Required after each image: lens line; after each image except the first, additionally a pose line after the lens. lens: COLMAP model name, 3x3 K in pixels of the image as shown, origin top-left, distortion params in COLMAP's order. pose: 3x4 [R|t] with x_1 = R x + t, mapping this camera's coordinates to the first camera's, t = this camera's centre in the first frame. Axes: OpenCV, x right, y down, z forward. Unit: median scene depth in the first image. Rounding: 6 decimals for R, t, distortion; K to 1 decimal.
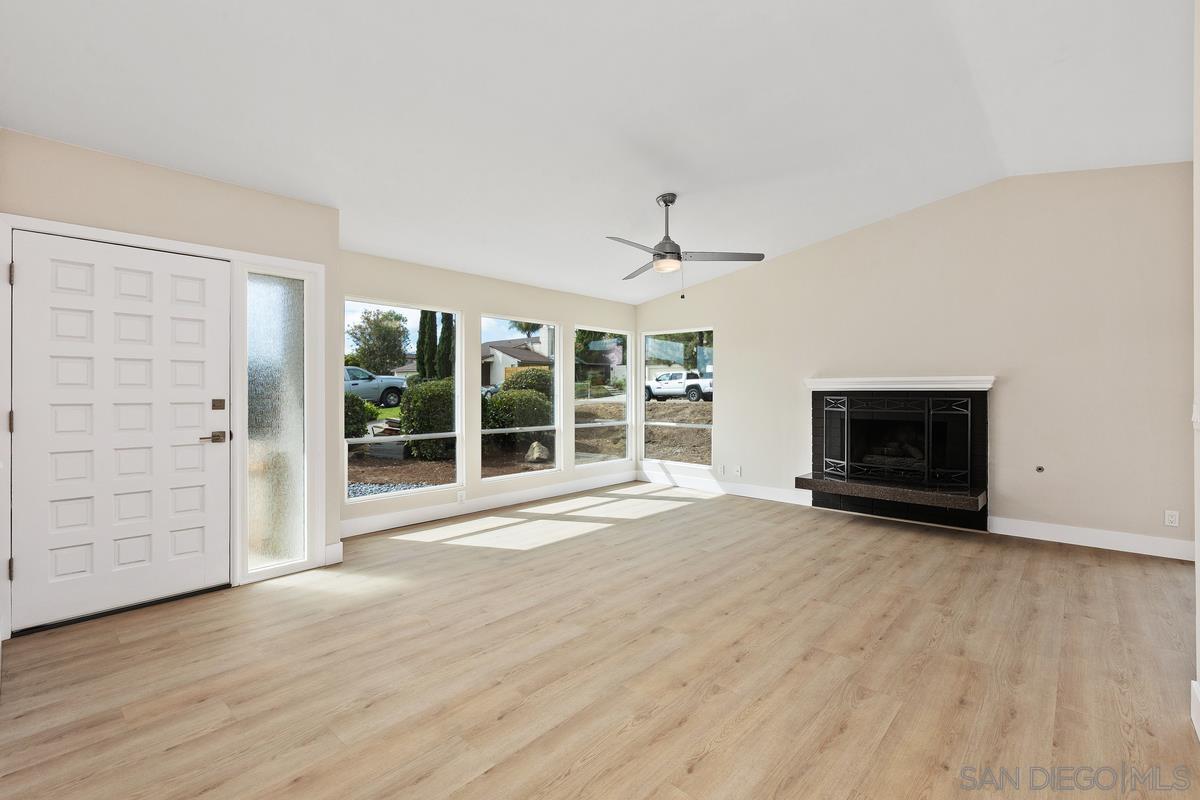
lens RADIAL K [[528.7, 0, 603.3], [0, 528.7, 394.0], [0, 0, 1]] dist [-0.000463, -0.000404]
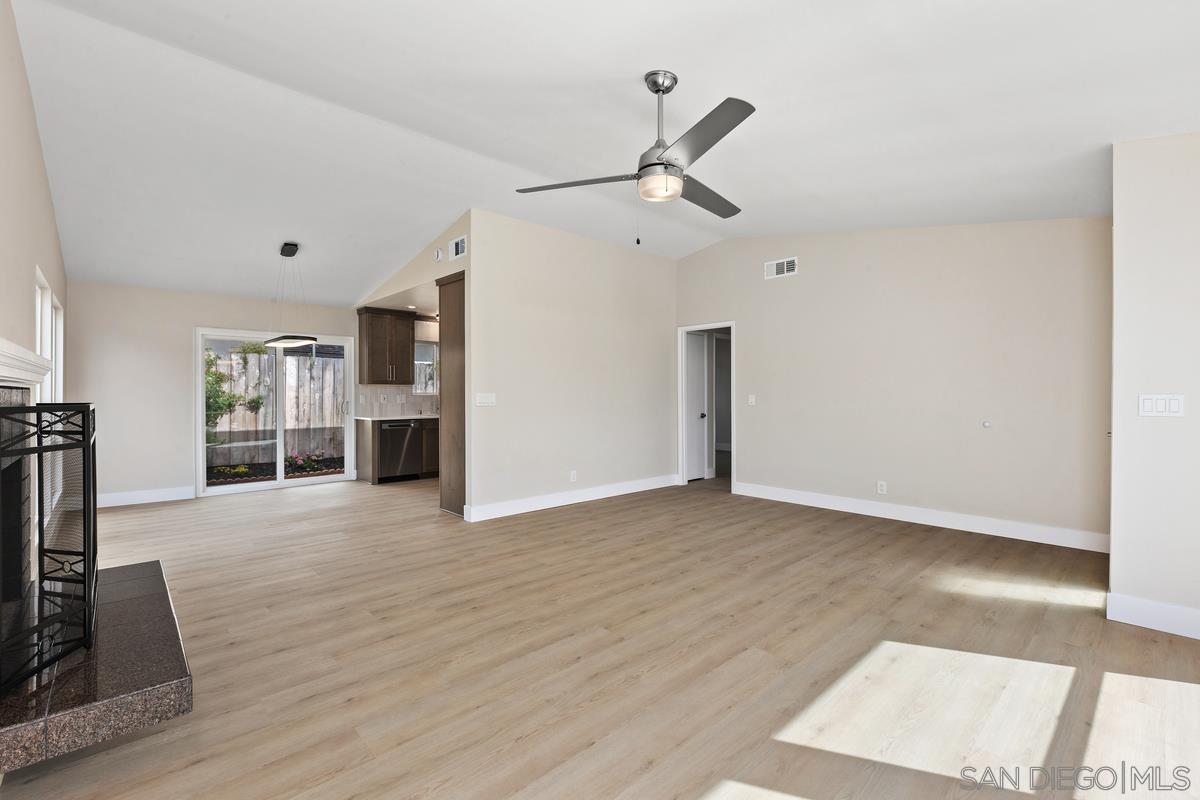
lens RADIAL K [[528.7, 0, 600.6], [0, 528.7, 395.4], [0, 0, 1]] dist [-0.000463, -0.000404]
pose [[-0.995896, 0.000980, 0.090505, 0.168189], [0.001708, 0.999967, 0.007974, -0.003726], [-0.090494, 0.008096, -0.995864, 2.041044]]
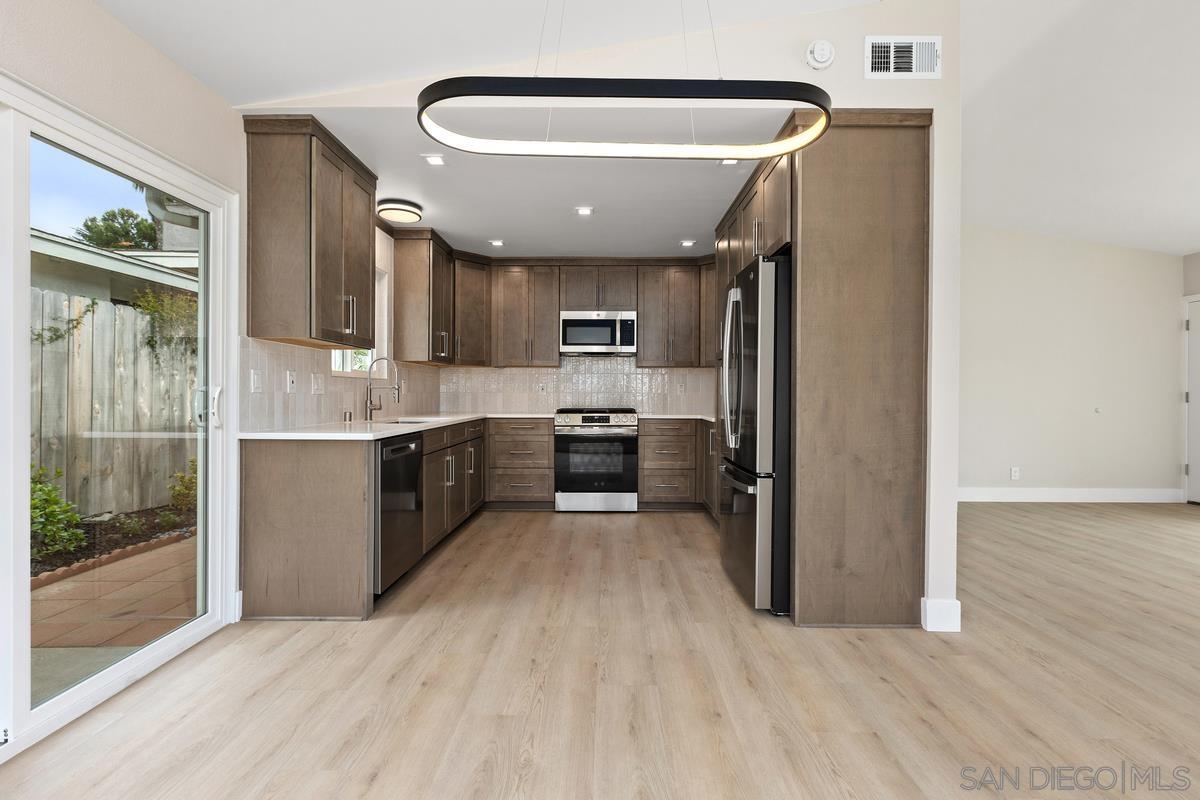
lens RADIAL K [[528.7, 0, 605.2], [0, 528.7, 394.3], [0, 0, 1]] dist [-0.000463, -0.000404]
pose [[-0.750900, -0.004463, -0.660401, 1.509477], [-0.008145, 0.999964, 0.002504, 0.042010], [0.660366, 0.007259, -0.750909, 0.816176]]
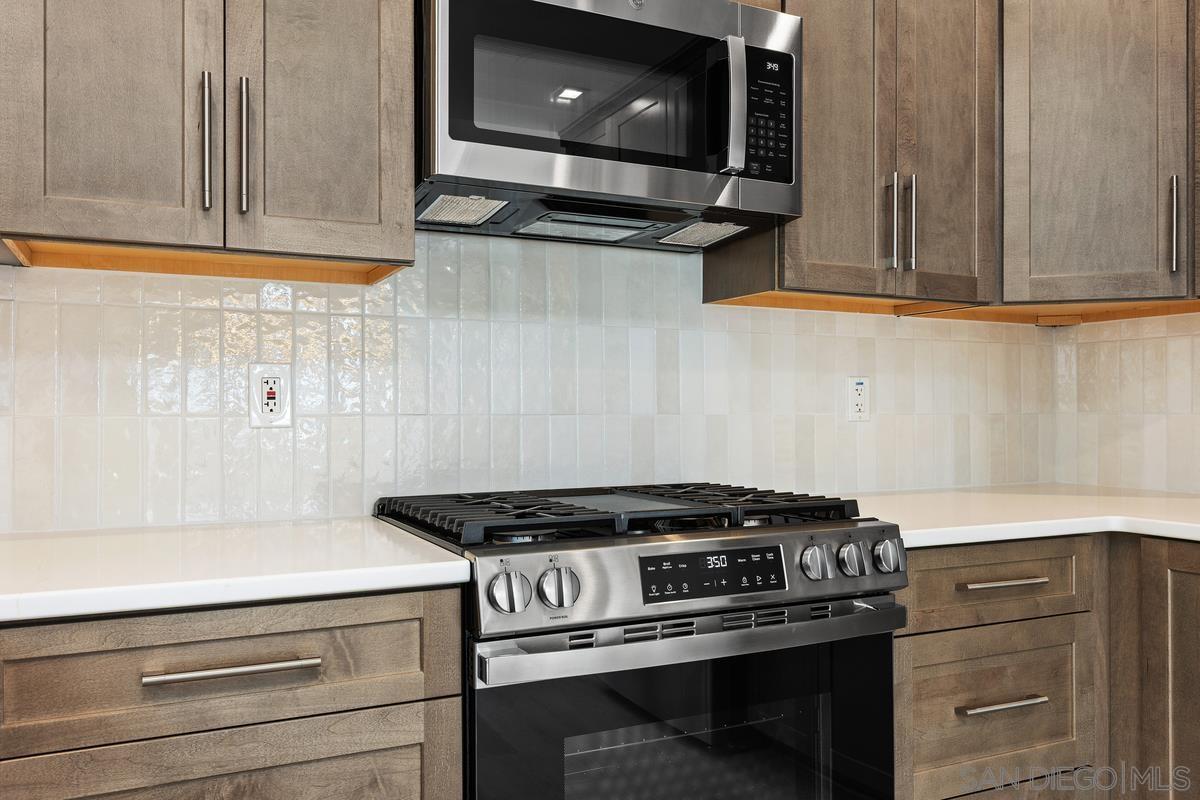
lens RADIAL K [[945.7, 0, 607.9], [0, 945.7, 406.8], [0, 0, 1]] dist [0.009316, -0.011093]
pose [[-0.379611, -0.008521, -0.925107, 0.996671], [-0.002902, 0.999964, -0.008020, 0.041505], [0.925142, -0.000360, -0.379622, -0.161428]]
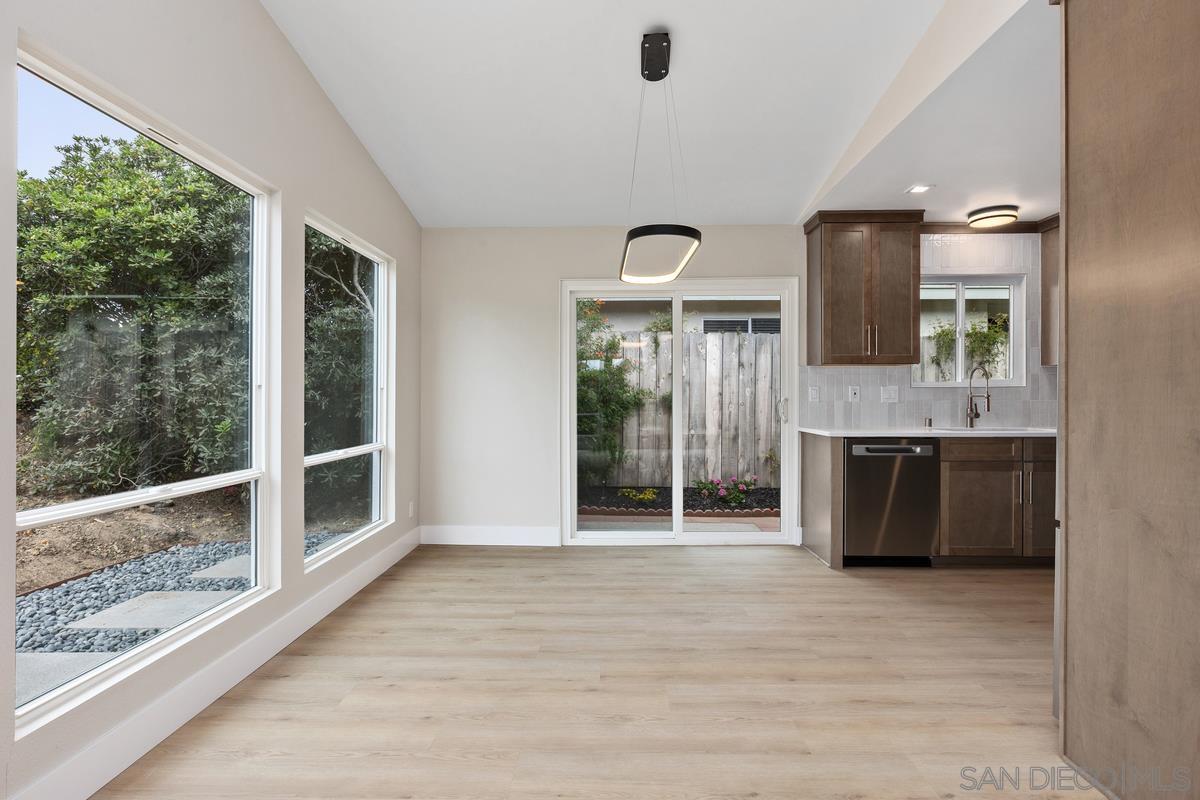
lens RADIAL K [[598.2, 0, 601.5], [0, 598.2, 401.4], [0, 0, 1]] dist [0.002480, -0.000745]
pose [[-0.651155, -0.005631, 0.758924, 0.674587], [0.002924, 0.999946, 0.009928, 0.030340], [-0.758939, 0.008684, -0.651103, 1.122475]]
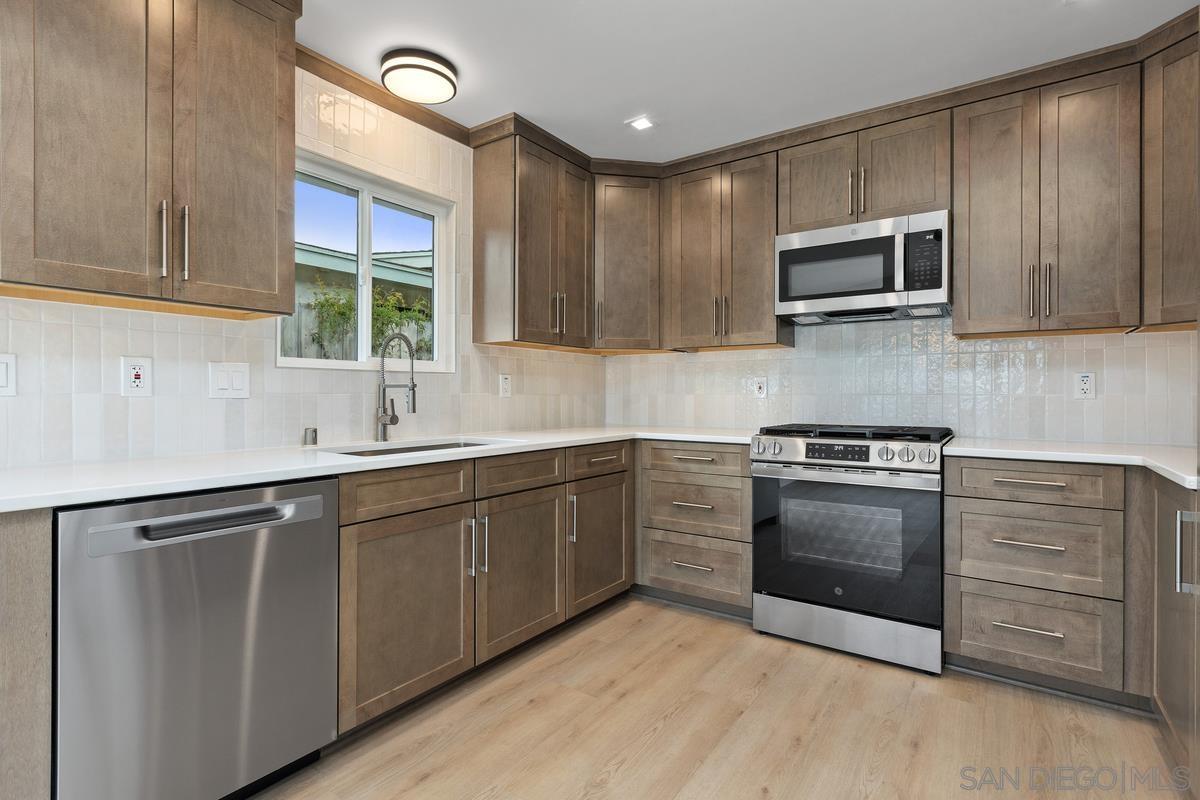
lens RADIAL K [[574.5, 0, 605.3], [0, 574.5, 394.1], [0, 0, 1]] dist [-0.000162, -0.001722]
pose [[-0.992609, -0.004182, -0.121288, 0.954908], [-0.004703, 0.999981, 0.004006, 0.039716], [0.121269, 0.004547, -0.992609, 0.401678]]
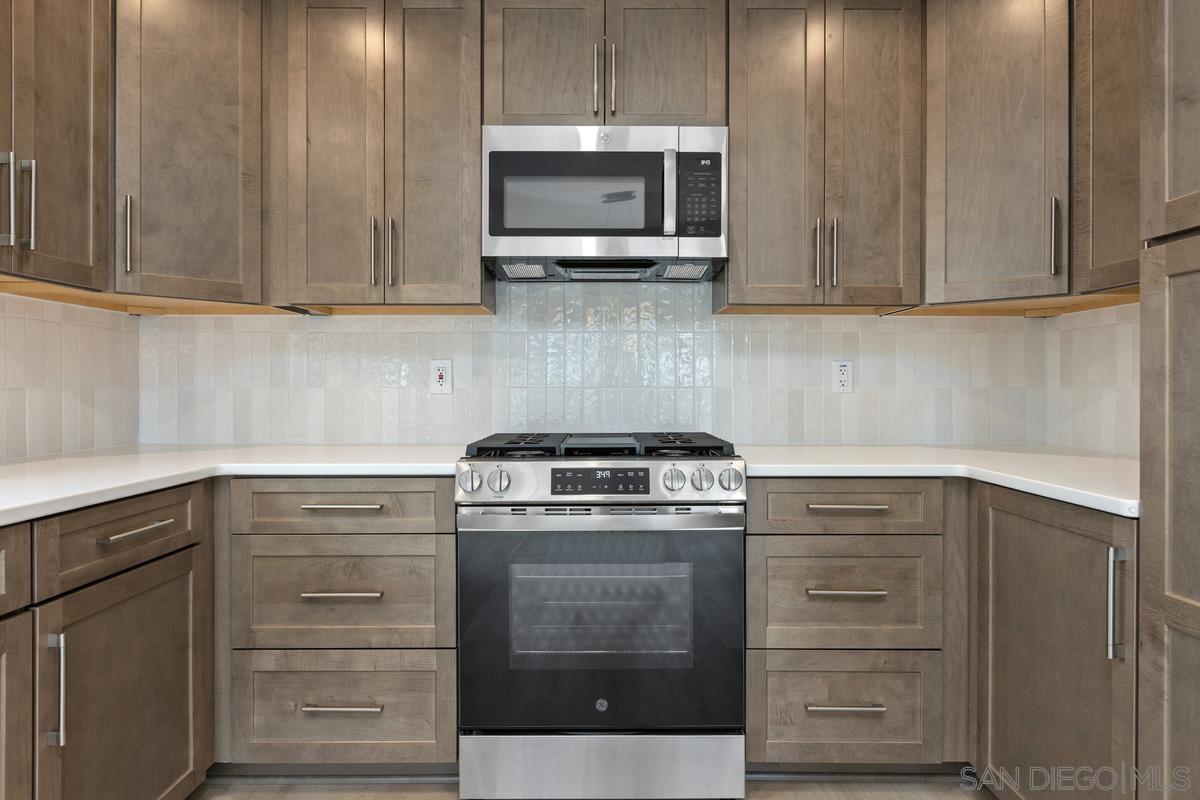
lens RADIAL K [[686.9, 0, 603.1], [0, 686.9, 388.5], [0, 0, 1]] dist [-0.002757, -0.000940]
pose [[-0.744739, -0.002320, -0.667352, 0.931786], [-0.005420, 0.999982, 0.002572, 0.040865], [0.667334, 0.005533, -0.744738, 0.117238]]
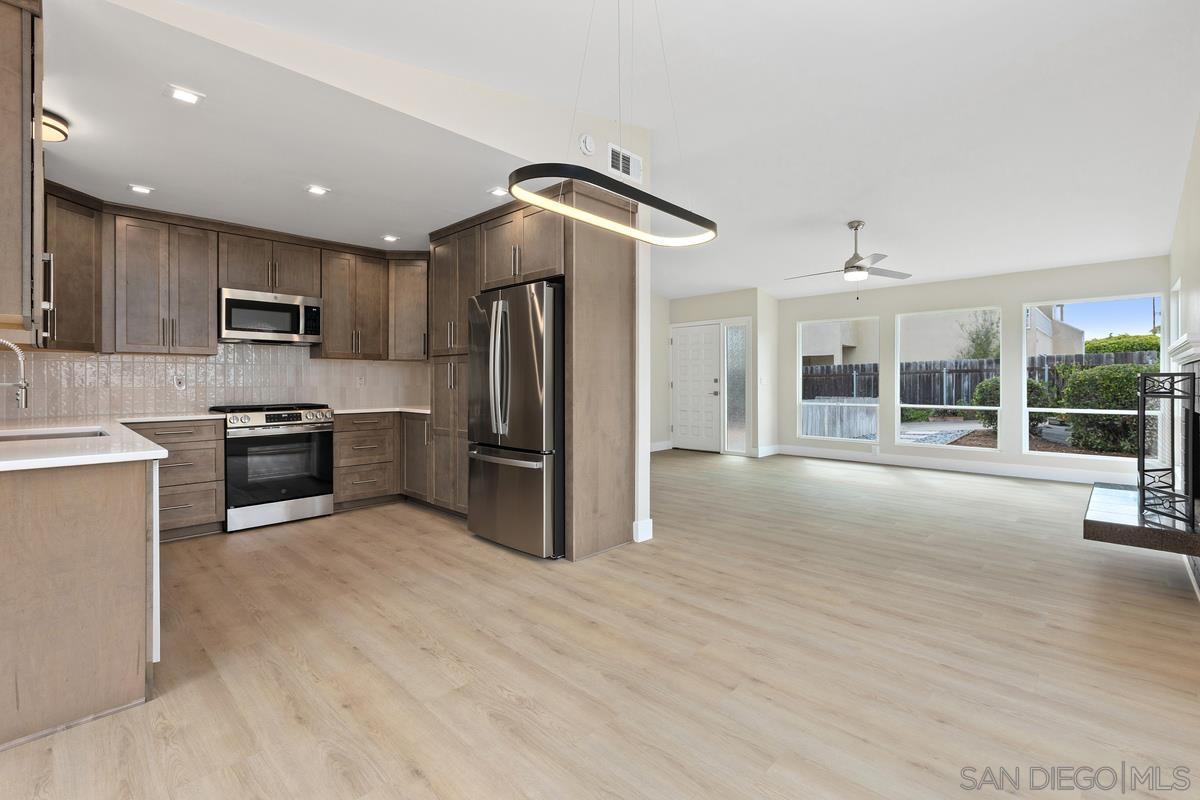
lens RADIAL K [[528.7, 0, 606.2], [0, 528.7, 380.5], [0, 0, 1]] dist [-0.000463, -0.000404]
pose [[-0.032930, -0.003751, -0.999451, 1.816855], [-0.002609, 0.999990, -0.003667, 0.027917], [0.999454, 0.002487, -0.032939, 0.532057]]
